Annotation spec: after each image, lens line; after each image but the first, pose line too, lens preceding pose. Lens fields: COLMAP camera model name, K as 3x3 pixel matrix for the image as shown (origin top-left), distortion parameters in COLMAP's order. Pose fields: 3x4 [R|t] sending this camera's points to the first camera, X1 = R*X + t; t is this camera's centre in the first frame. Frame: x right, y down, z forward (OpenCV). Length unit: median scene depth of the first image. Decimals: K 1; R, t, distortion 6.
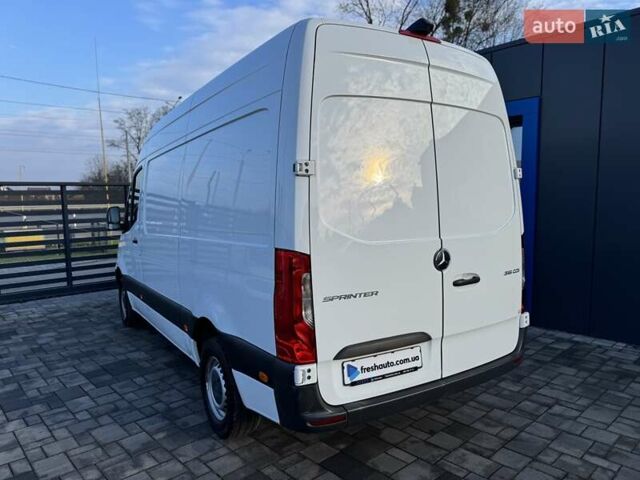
lens RADIAL K [[455.2, 0, 318.1], [0, 455.2, 236.6], [0, 0, 1]] dist [0.007032, -0.007718]
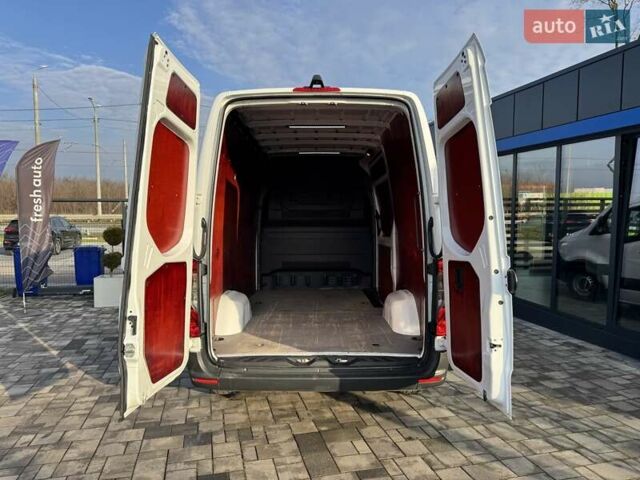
lens RADIAL K [[453.1, 0, 320.0], [0, 453.1, 240.0], [0, 0, 1]] dist [0.008974, -0.008475]
pose [[0.880173, 0.043822, -0.472627, 0.549171], [-0.051183, 0.998686, -0.002720, -0.023648], [0.471886, 0.026585, 0.881259, -0.053080]]
